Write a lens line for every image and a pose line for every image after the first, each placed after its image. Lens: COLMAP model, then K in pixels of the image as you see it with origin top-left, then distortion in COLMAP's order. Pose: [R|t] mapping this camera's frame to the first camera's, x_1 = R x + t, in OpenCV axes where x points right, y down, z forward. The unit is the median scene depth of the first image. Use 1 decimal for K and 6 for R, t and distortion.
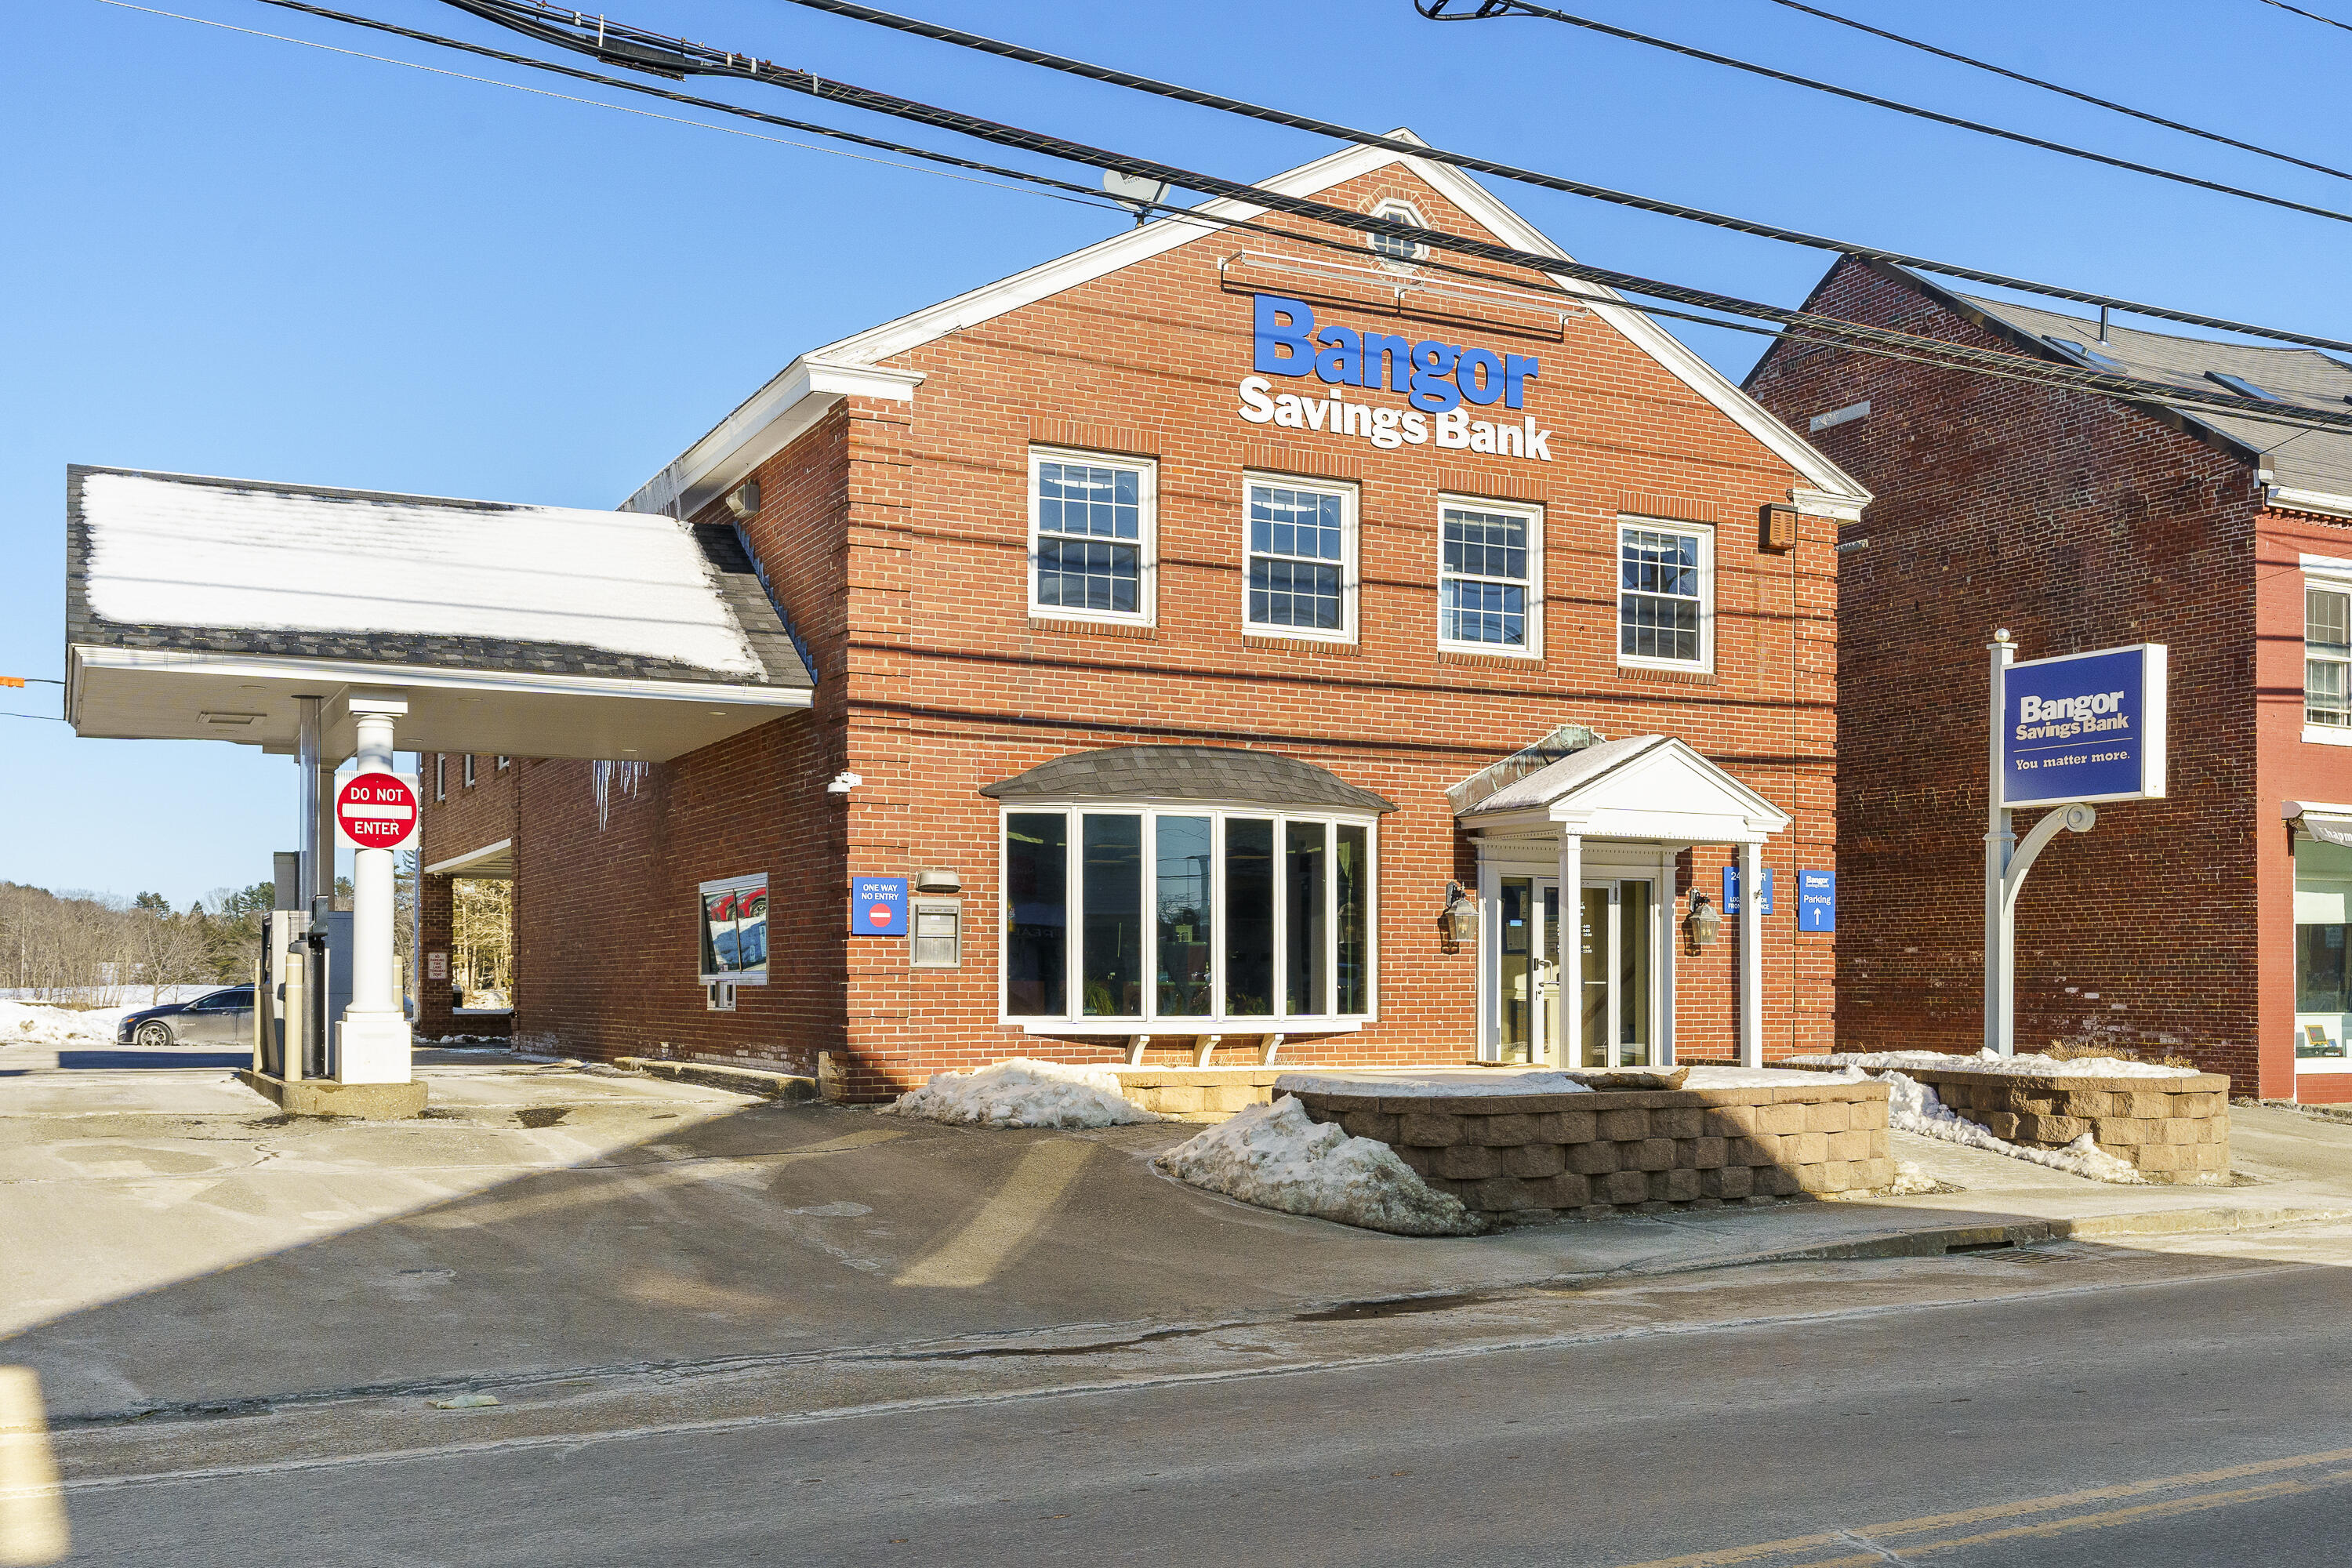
lens RADIAL K [[2273.6, 0, 1176.0], [0, 2273.6, 784.0], [0, 0, 1]] dist [0.014413, 0.011113]
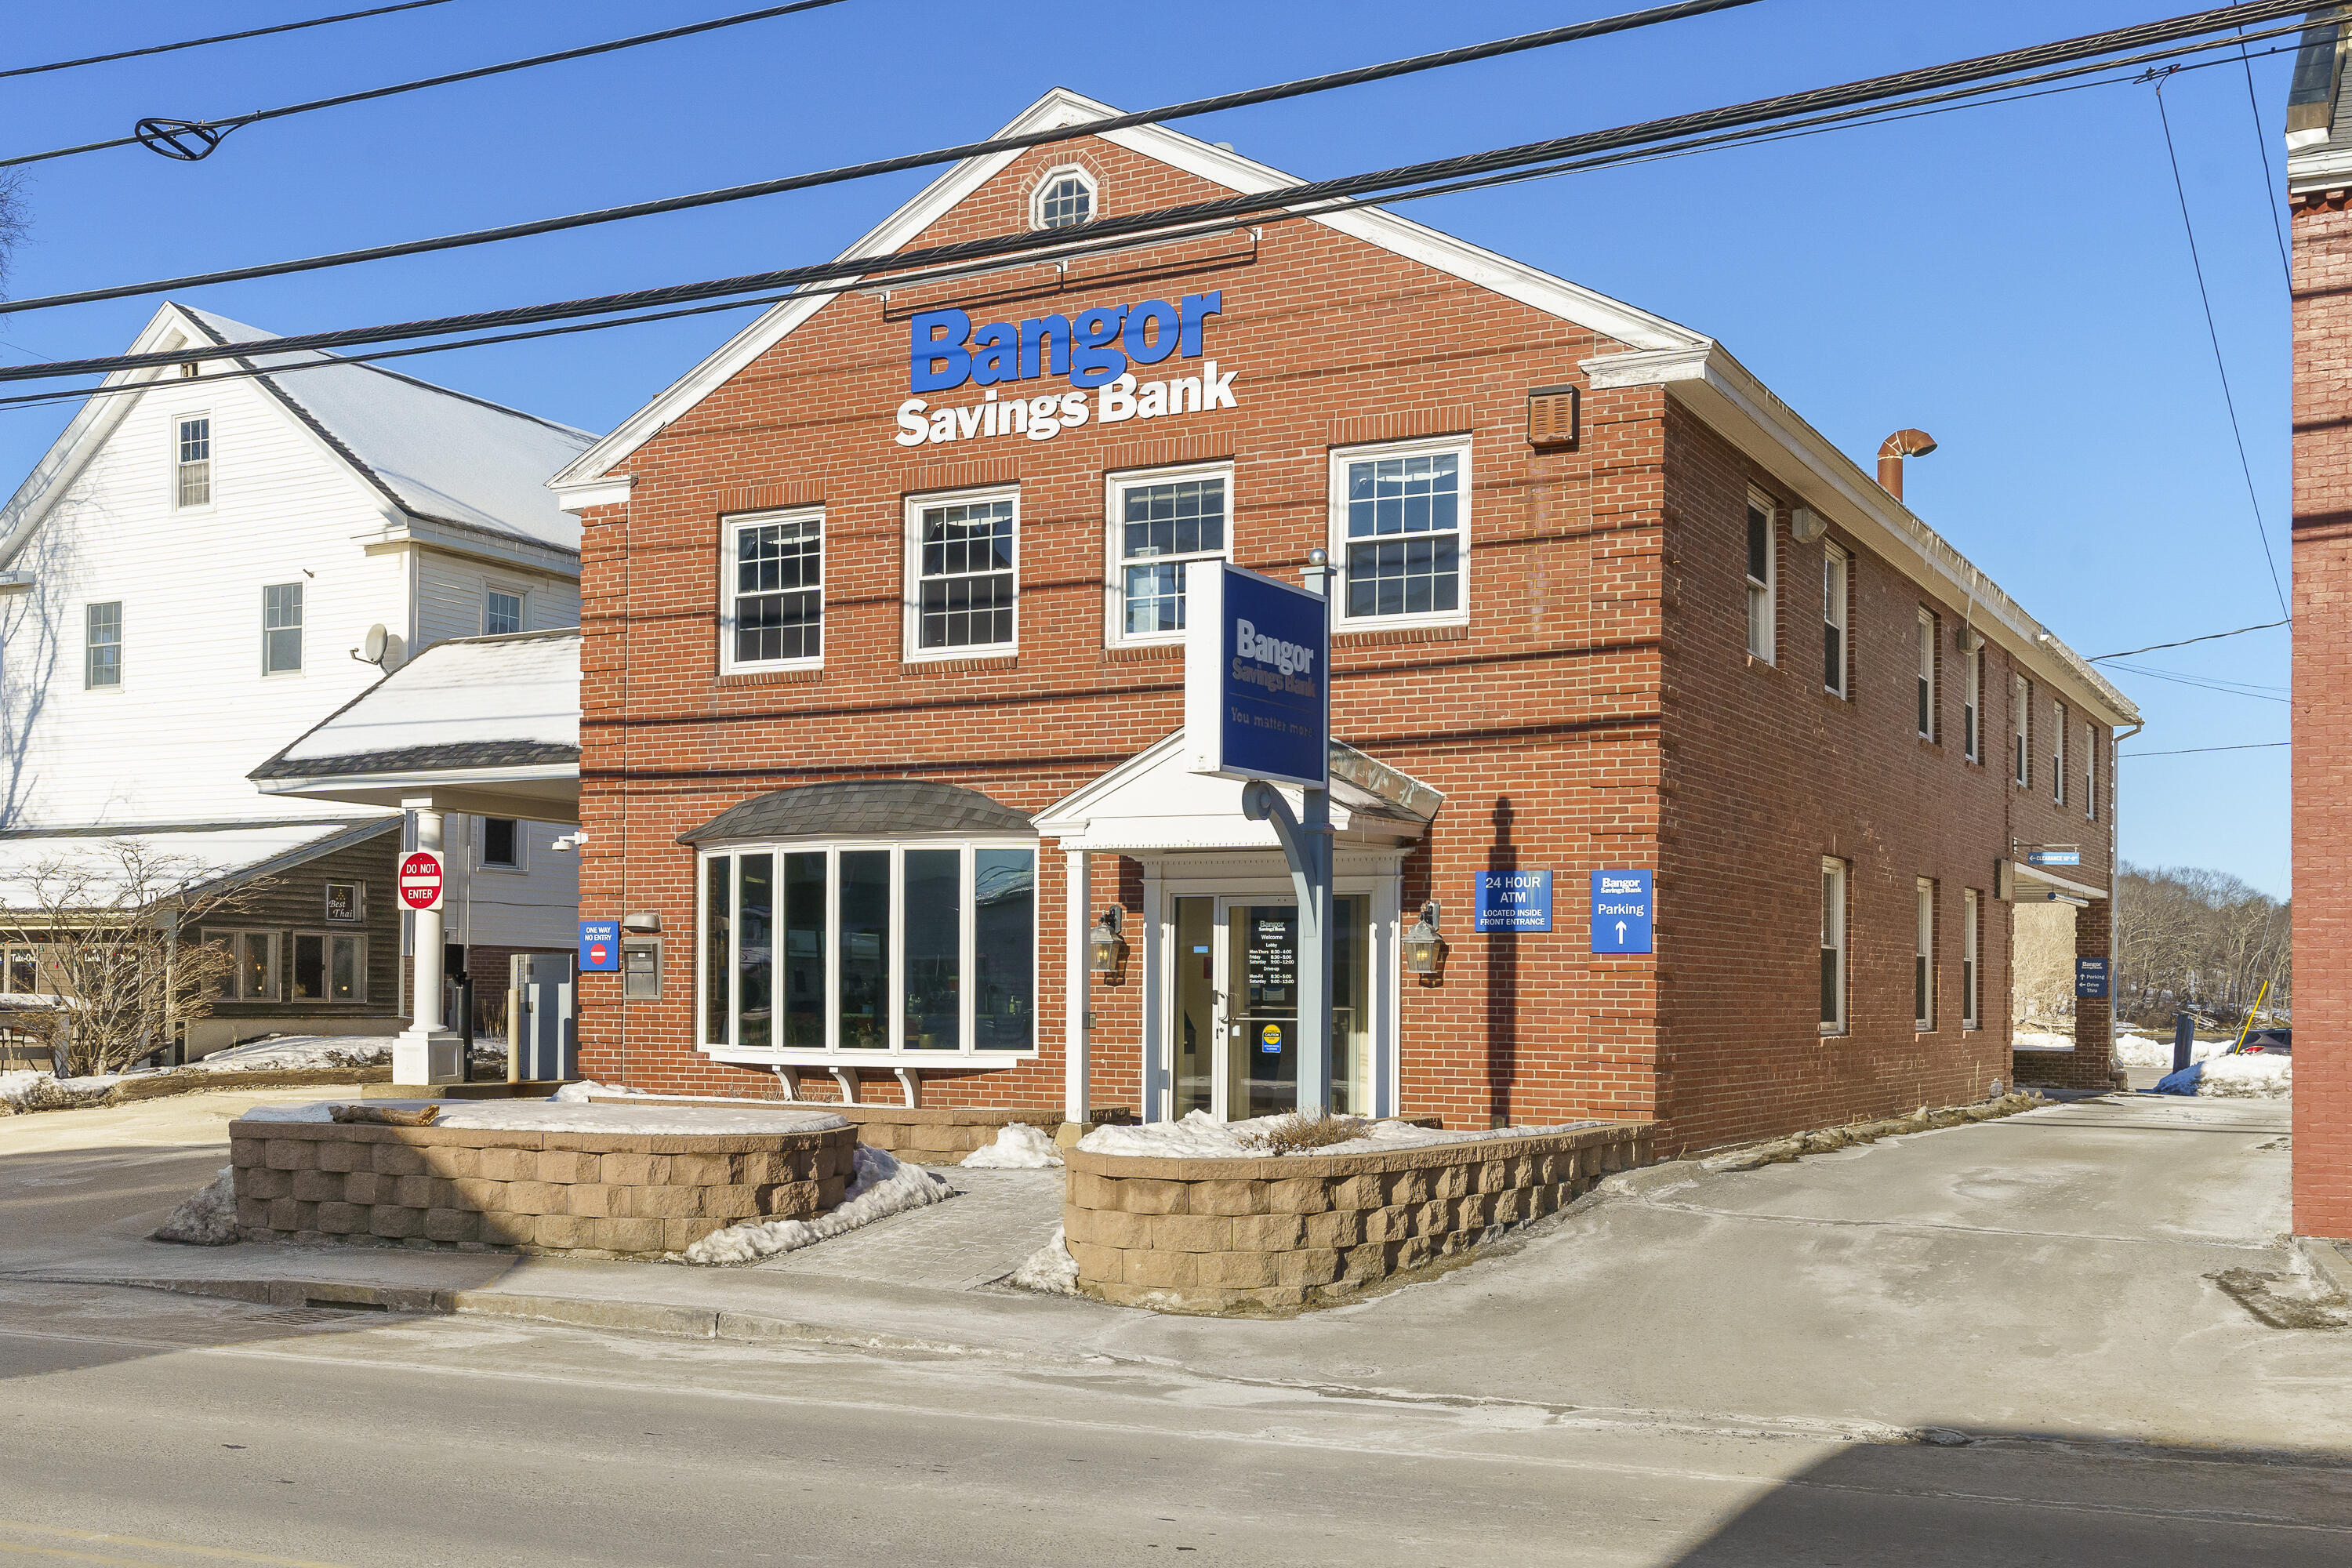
lens RADIAL K [[2312.2, 0, 1176.7], [0, 2312.2, 832.3], [0, 0, 1]] dist [0.000861, 0.004296]
pose [[0.581412, -0.055041, -0.811745, 0.901675], [0.064482, 0.997688, -0.021464, 0.036415], [0.811050, -0.039863, 0.583617, 0.501397]]
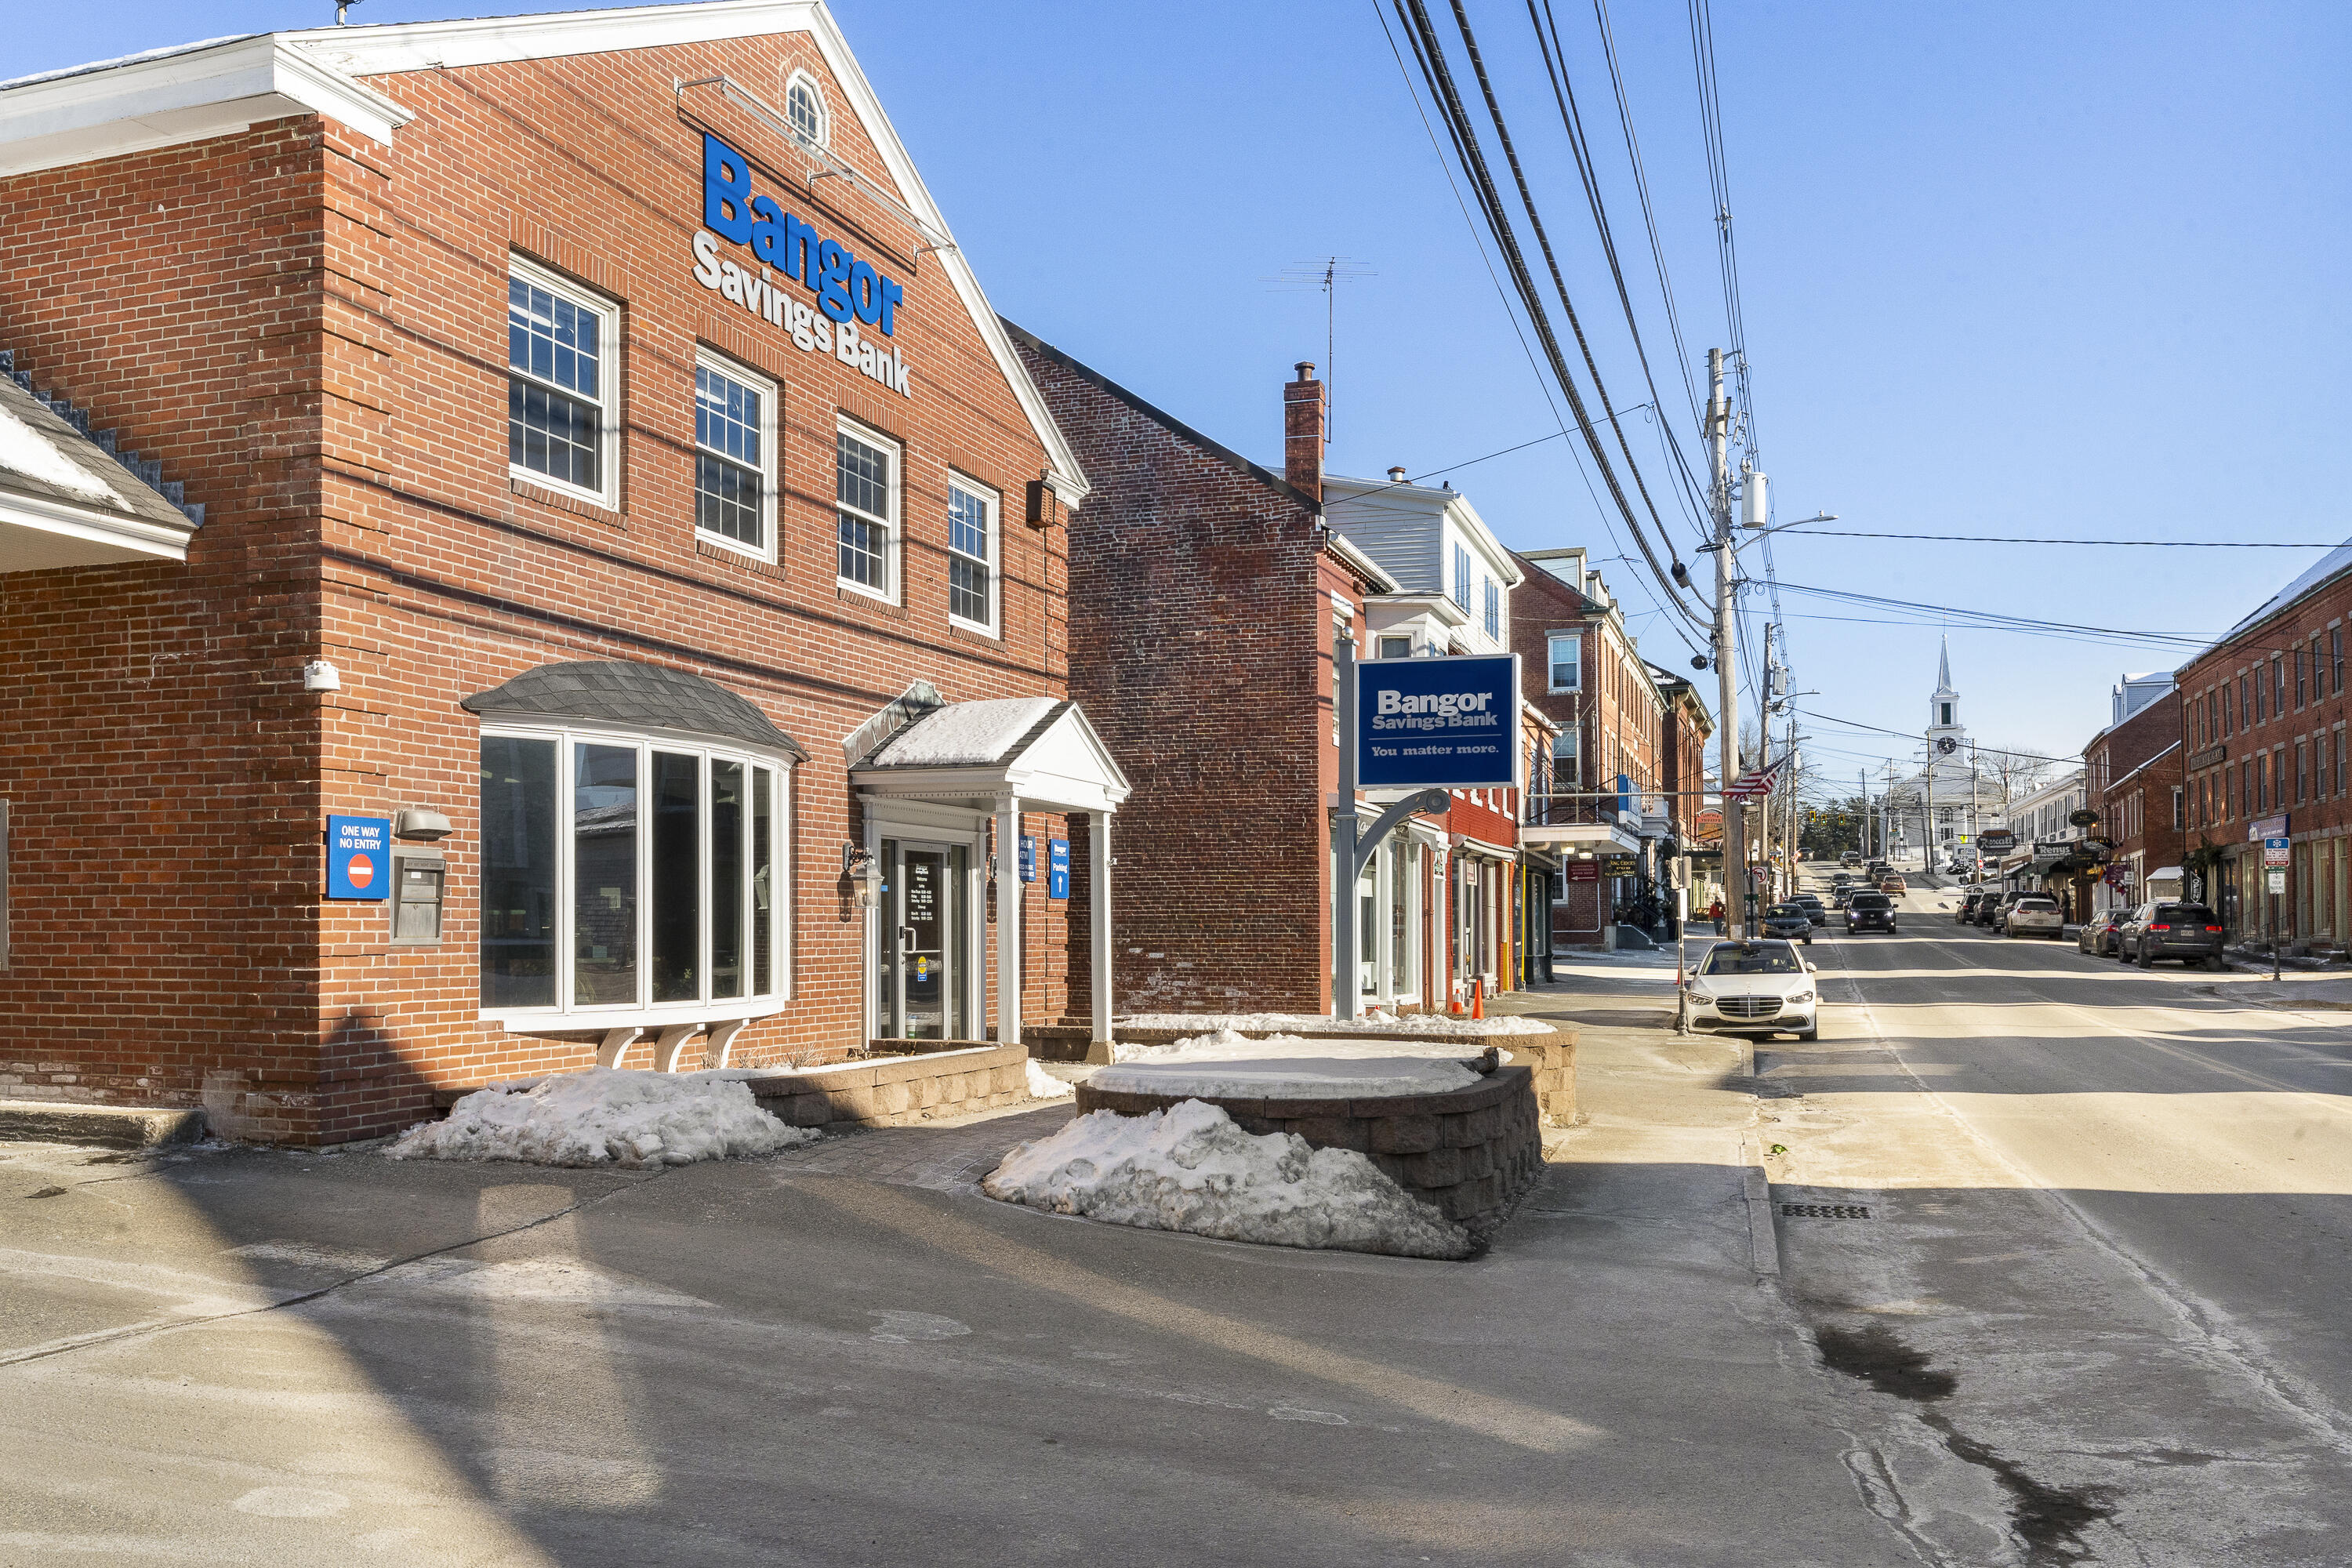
lens RADIAL K [[1944.3, 0, 1176.0], [0, 1944.3, 784.0], [0, 0, 1]] dist [0.008551, 0.003871]
pose [[0.724898, 0.048083, 0.687176, -0.321328], [-0.056287, 0.998360, -0.010481, 0.020963], [-0.686552, -0.031081, 0.726416, 0.355699]]
